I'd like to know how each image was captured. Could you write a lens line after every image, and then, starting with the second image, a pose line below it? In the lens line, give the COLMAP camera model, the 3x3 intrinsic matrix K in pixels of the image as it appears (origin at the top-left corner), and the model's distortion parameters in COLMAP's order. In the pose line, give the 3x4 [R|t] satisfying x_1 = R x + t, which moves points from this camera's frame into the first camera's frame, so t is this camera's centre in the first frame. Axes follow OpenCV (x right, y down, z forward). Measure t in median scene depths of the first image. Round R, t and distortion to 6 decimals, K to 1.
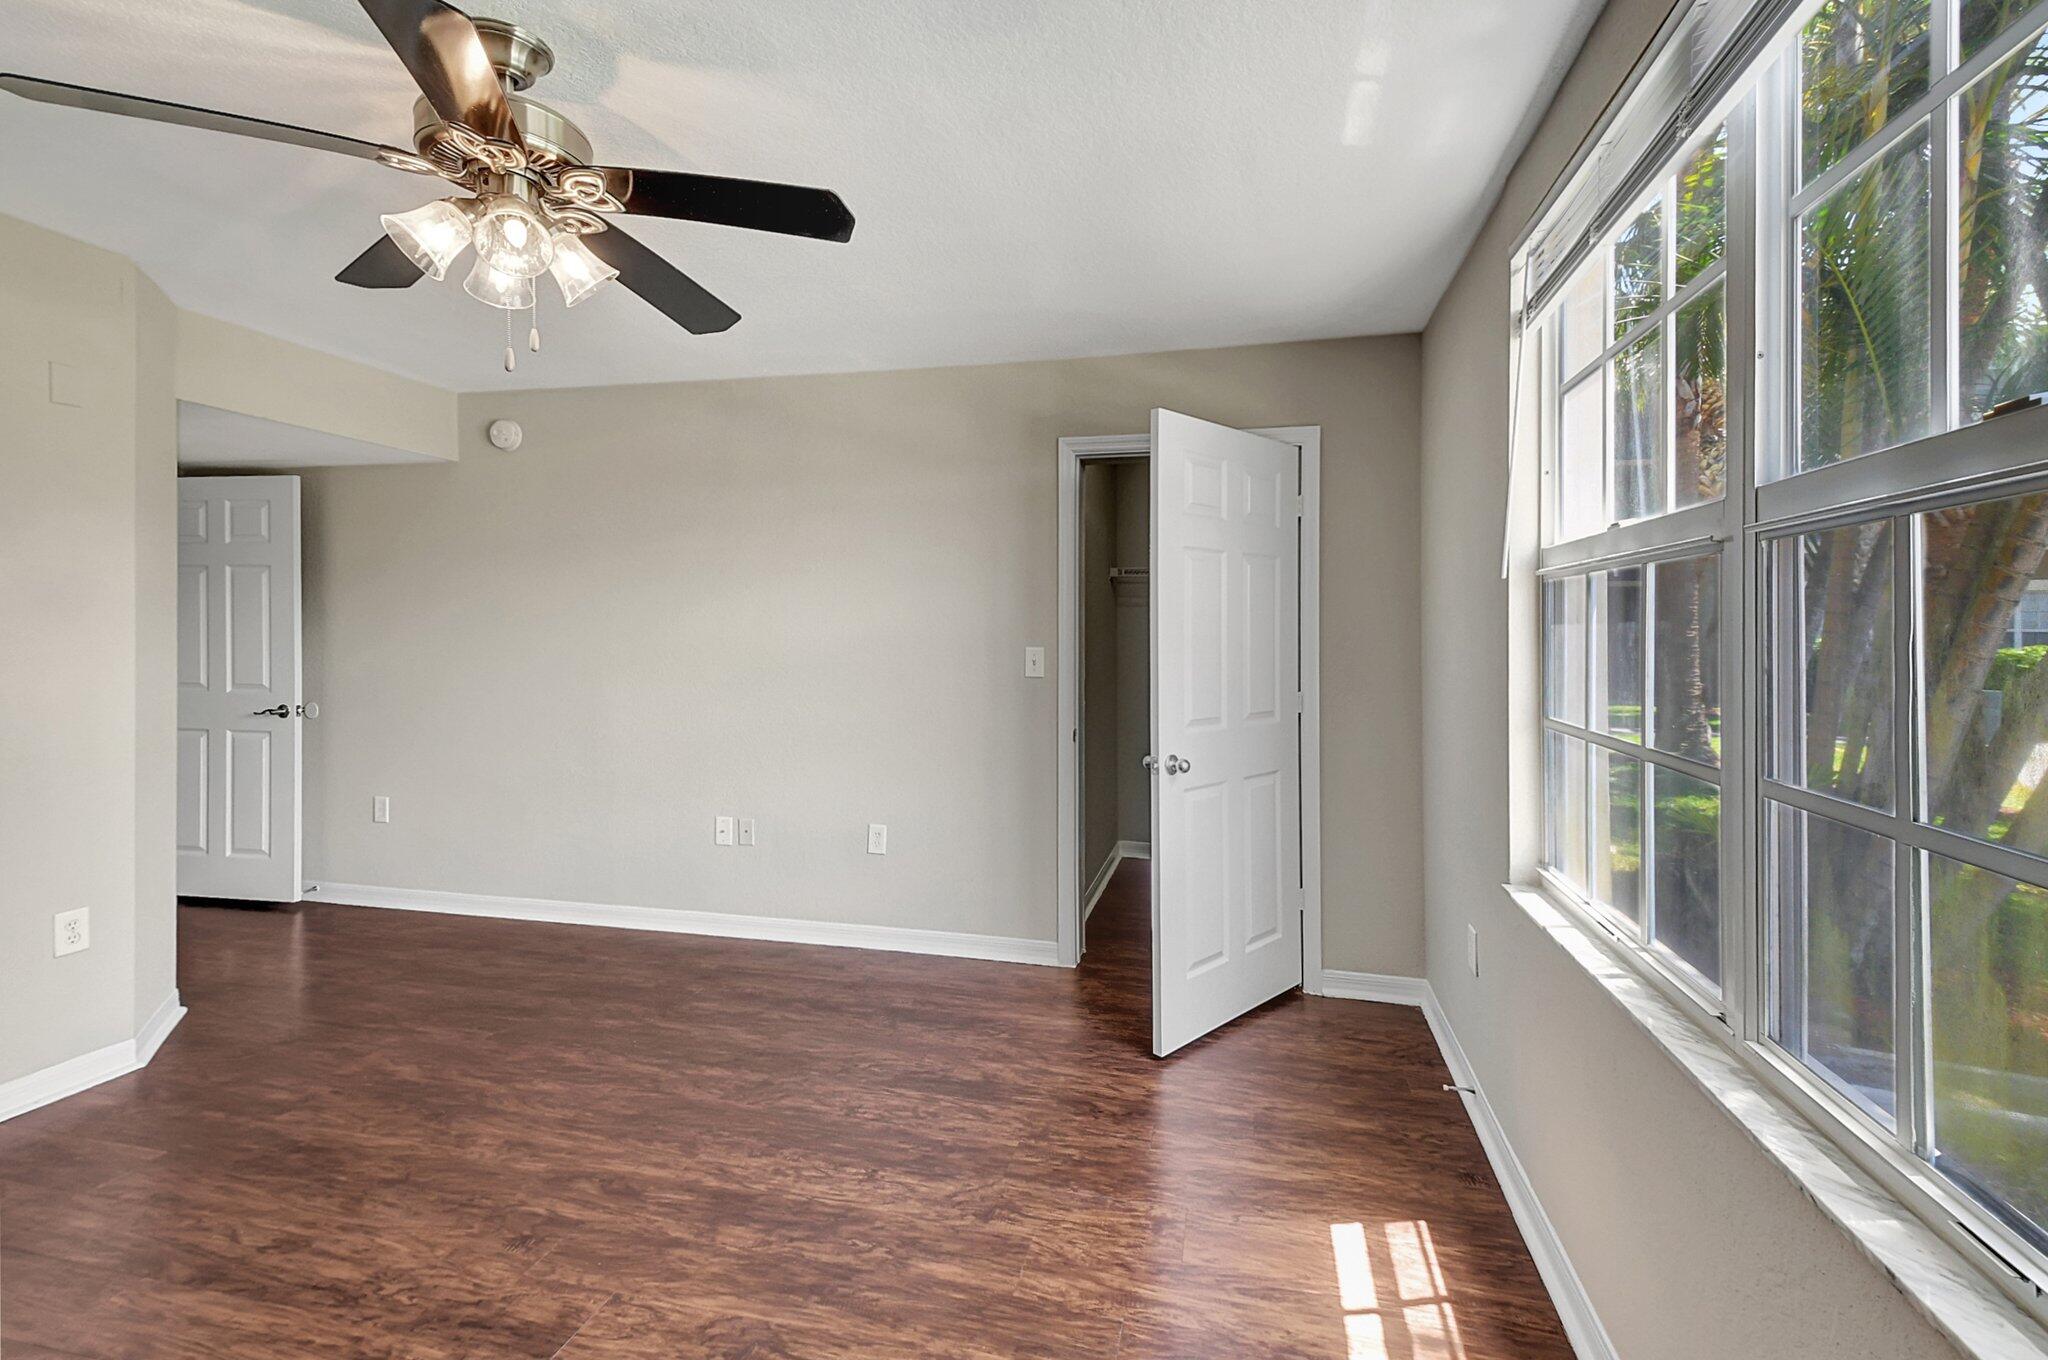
lens RADIAL K [[910.4, 0, 1075.3], [0, 910.4, 644.4], [0, 0, 1]] dist [0.011660, -0.011657]
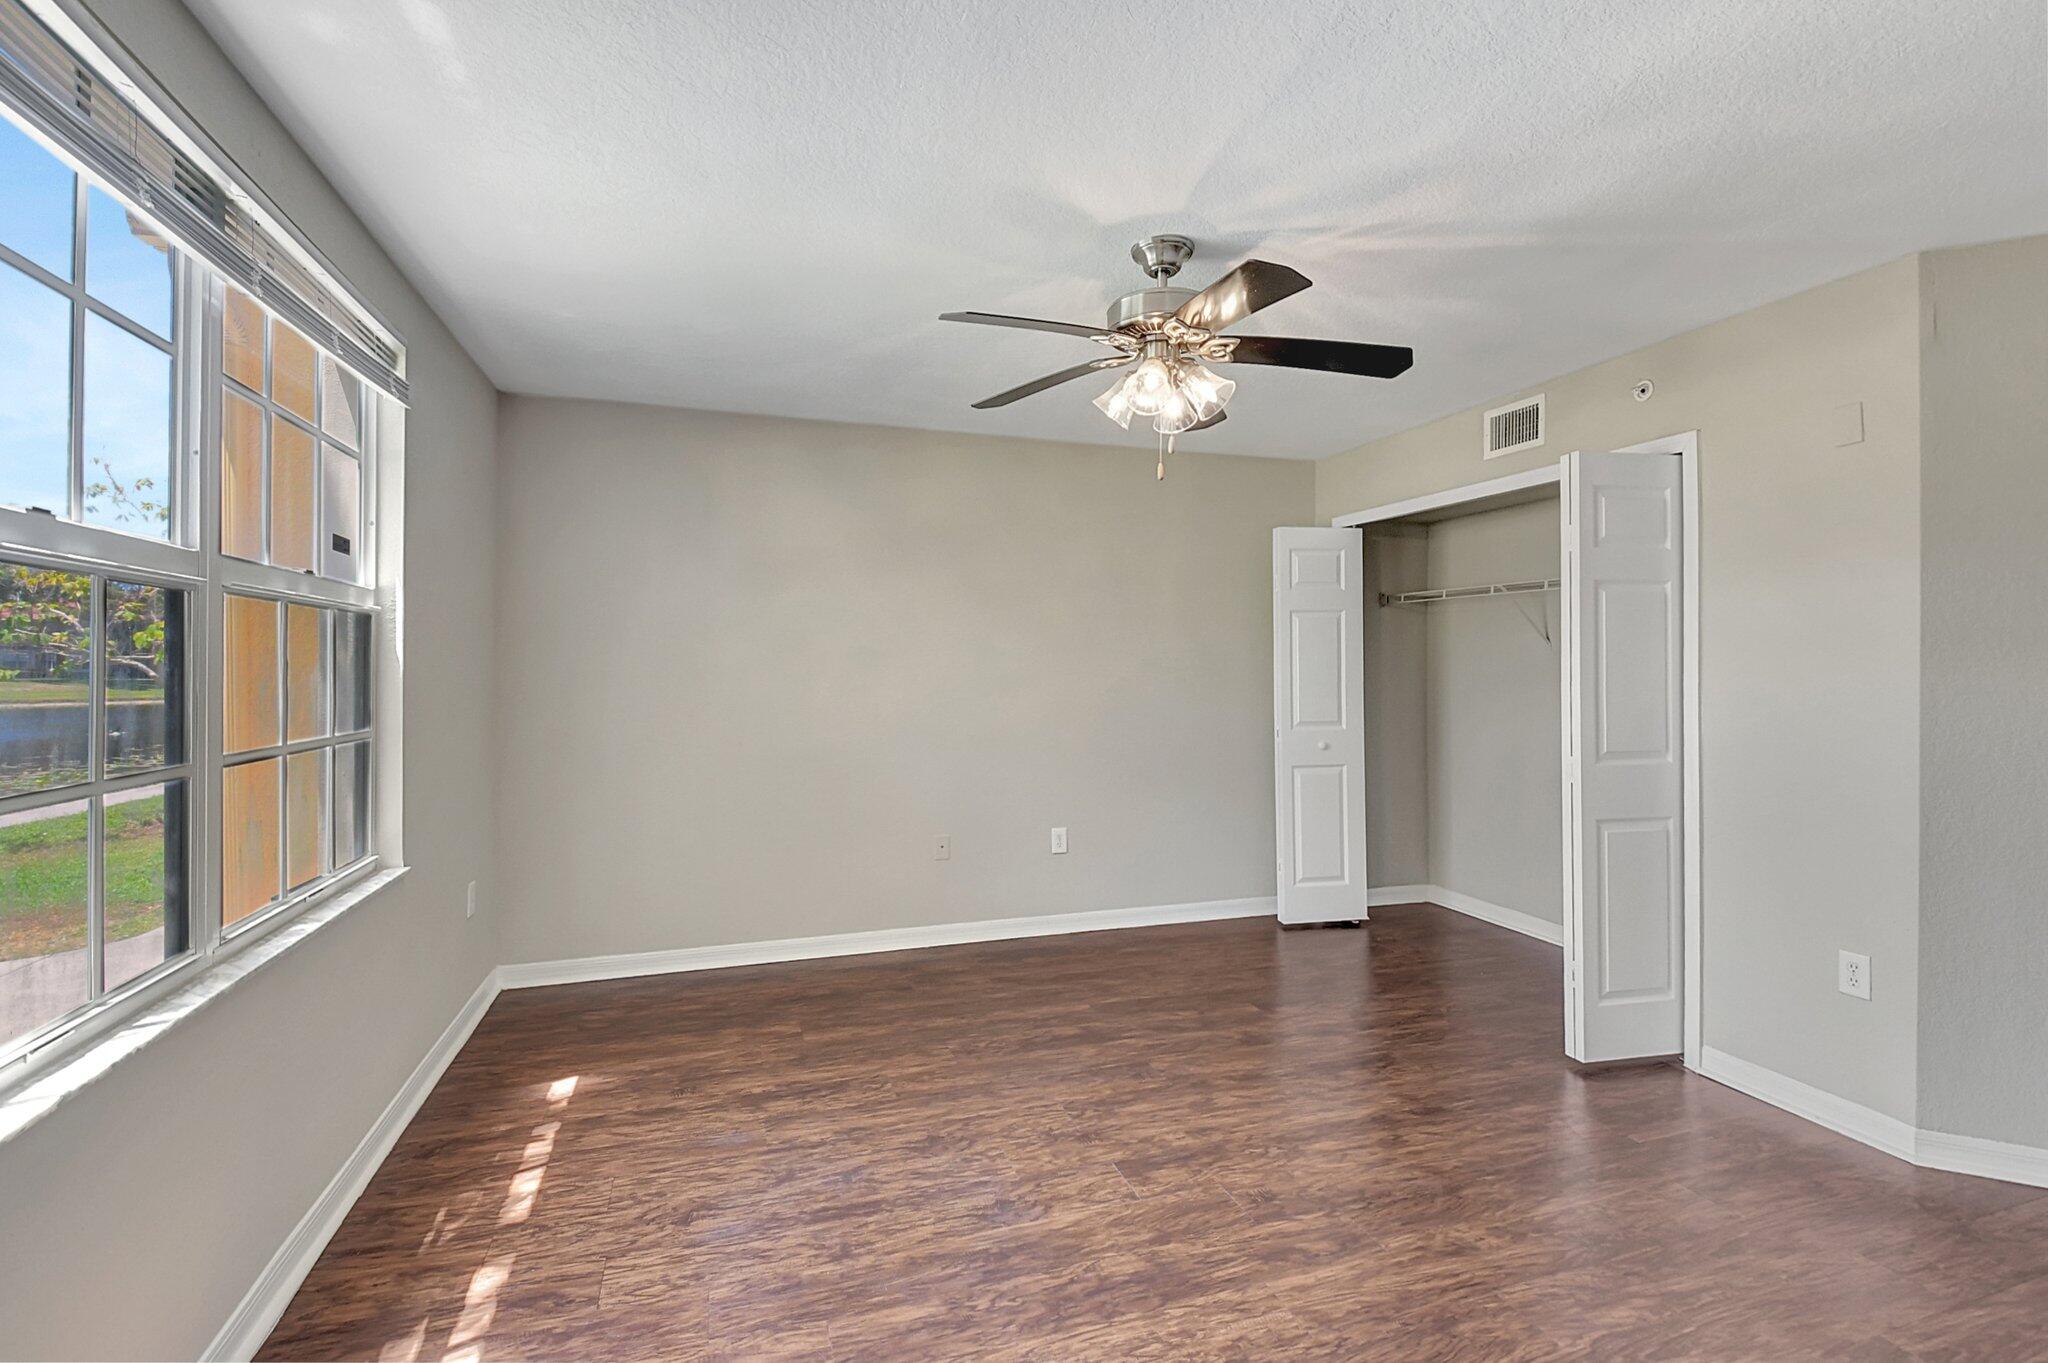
lens RADIAL K [[910.4, 0, 1014.9], [0, 910.4, 667.3], [0, 0, 1]] dist [0.011660, -0.011657]
pose [[-0.879744, -0.009356, -0.475356, 0.210366], [-0.014092, 0.999880, 0.006400, -0.010452], [0.475239, 0.012329, -0.879770, 1.781678]]
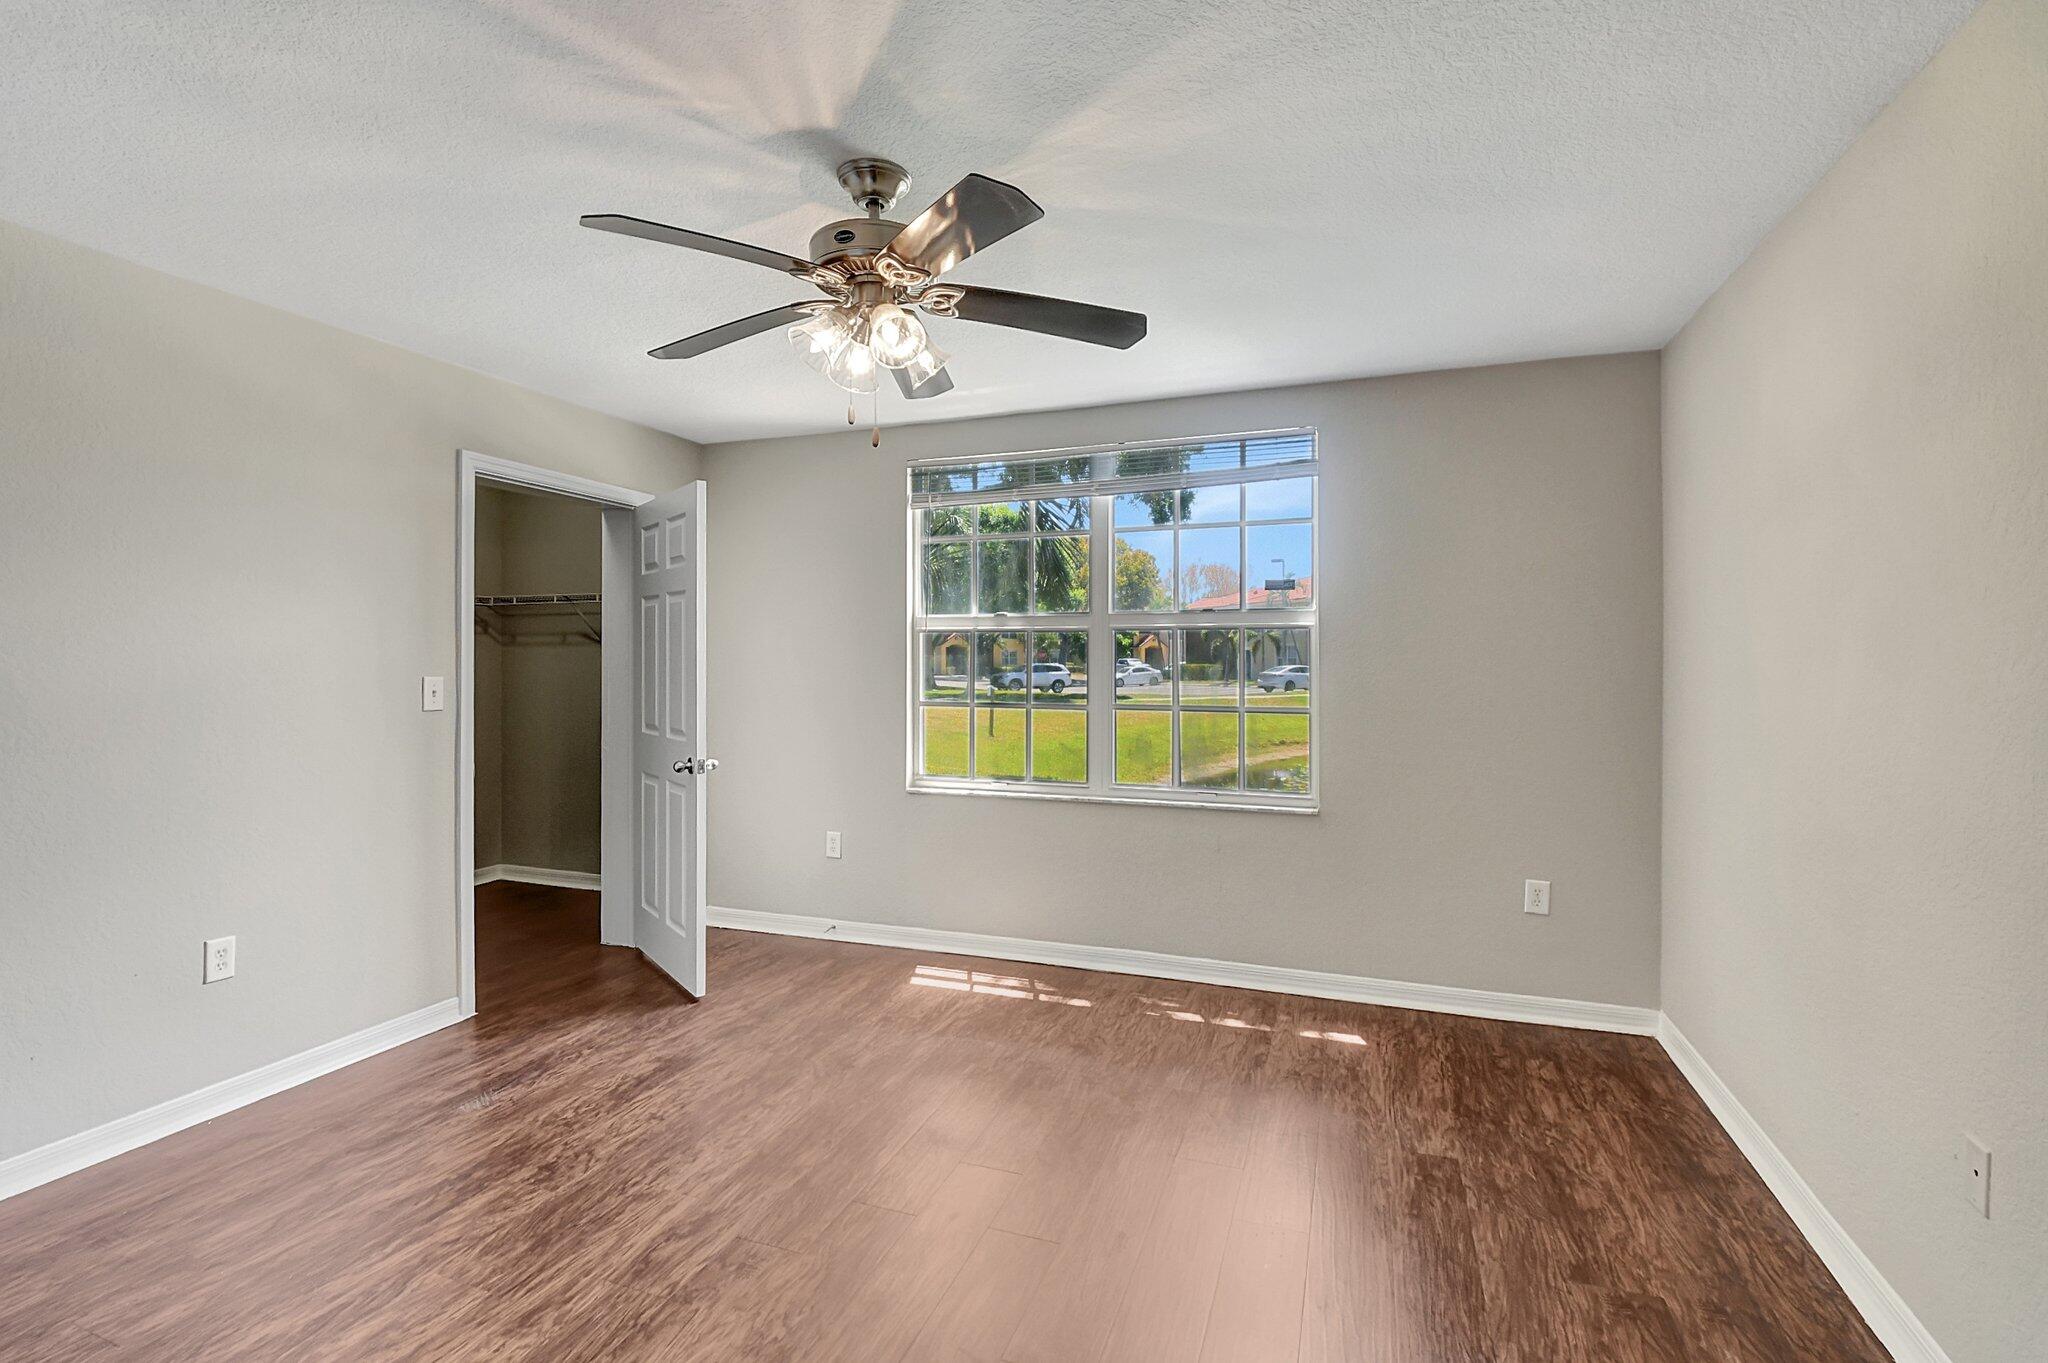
lens RADIAL K [[910.4, 0, 1038.0], [0, 910.4, 670.8], [0, 0, 1]] dist [0.011660, -0.011657]
pose [[0.133469, -0.030578, 0.990581, -1.501670], [0.012906, 0.999493, 0.029114, -0.037804], [-0.990969, 0.008898, 0.133795, 0.514477]]
